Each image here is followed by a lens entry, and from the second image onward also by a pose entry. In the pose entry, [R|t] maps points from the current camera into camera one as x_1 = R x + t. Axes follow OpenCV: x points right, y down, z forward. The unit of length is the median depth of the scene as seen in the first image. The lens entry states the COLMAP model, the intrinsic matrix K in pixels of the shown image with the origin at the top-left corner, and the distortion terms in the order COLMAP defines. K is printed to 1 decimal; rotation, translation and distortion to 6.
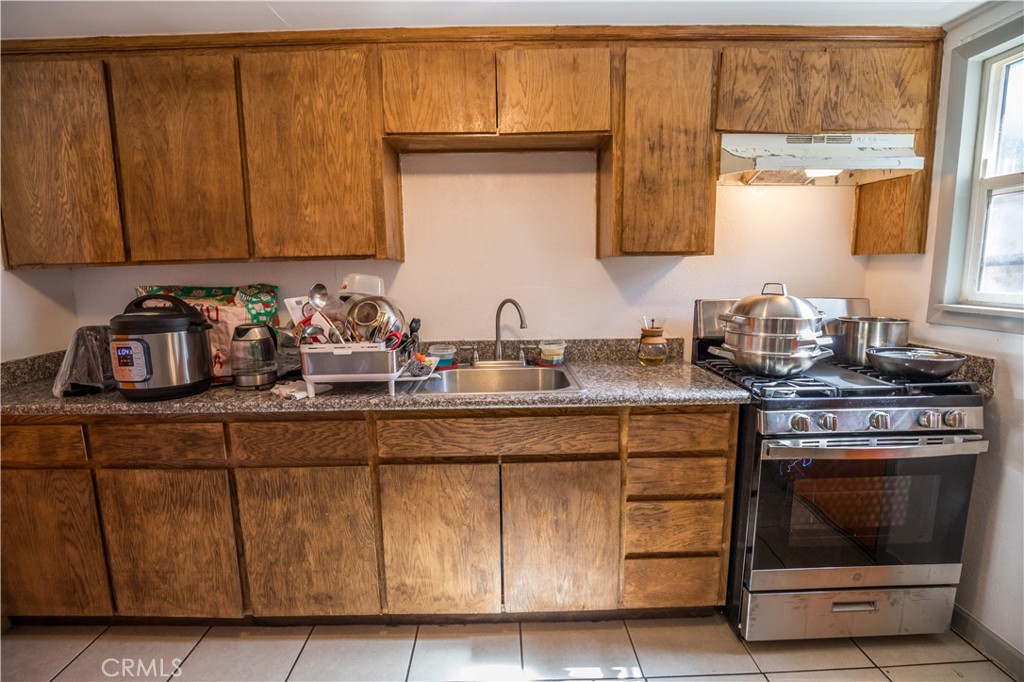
lens RADIAL K [[474.1, 0, 508.8], [0, 474.1, 344.6], [0, 0, 1]] dist [-0.032819, 0.003991]
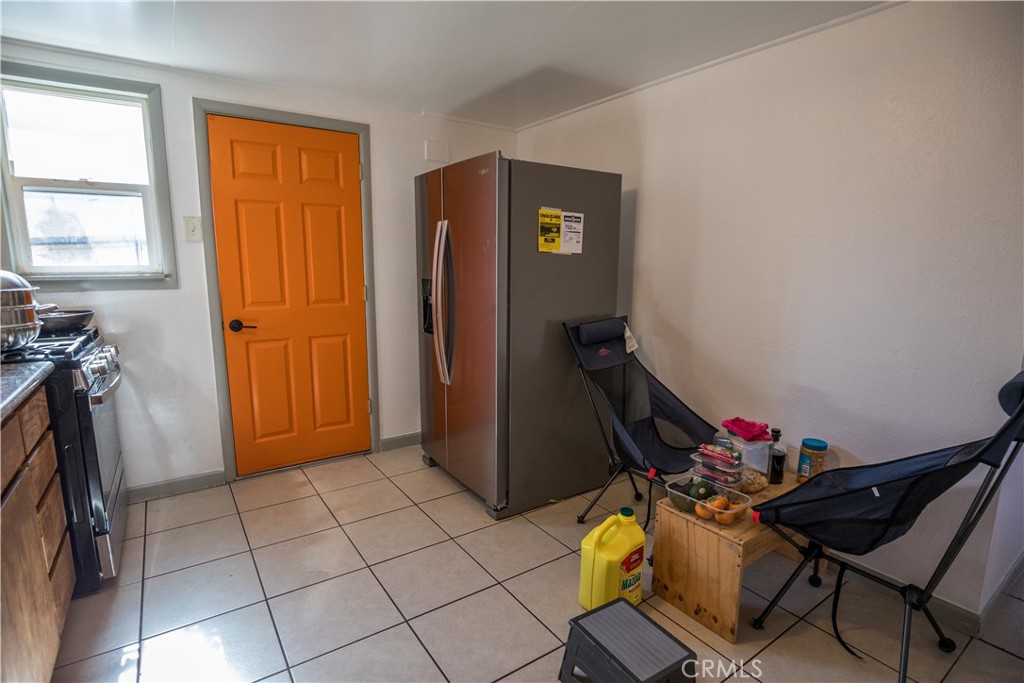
lens RADIAL K [[506.1, 0, 490.7], [0, 506.1, 344.0], [0, 0, 1]] dist [-0.026170, 0.000366]
pose [[-0.529793, -0.127636, 0.838468, -0.856665], [0.133462, 0.963748, 0.231036, -0.052287], [-0.837561, 0.234305, -0.493552, 0.674027]]
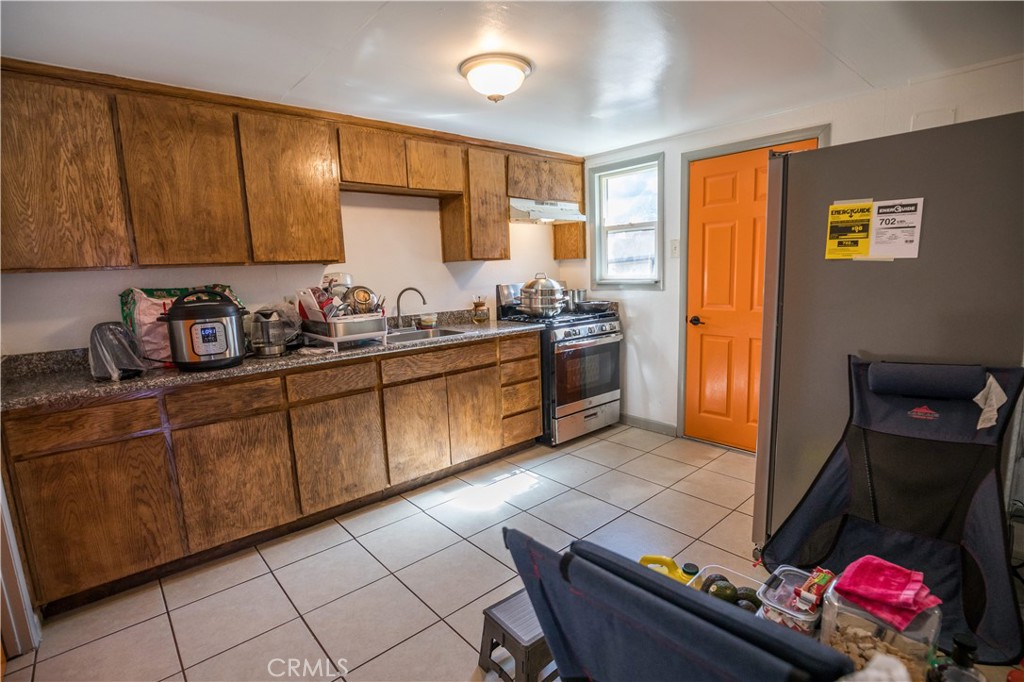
lens RADIAL K [[474.1, 0, 508.8], [0, 474.1, 344.6], [0, 0, 1]] dist [-0.032819, 0.003991]
pose [[0.767867, -0.112179, 0.630711, -0.908068], [0.124276, 0.991930, 0.025125, 0.112334], [-0.628439, 0.059090, 0.775611, -0.514675]]
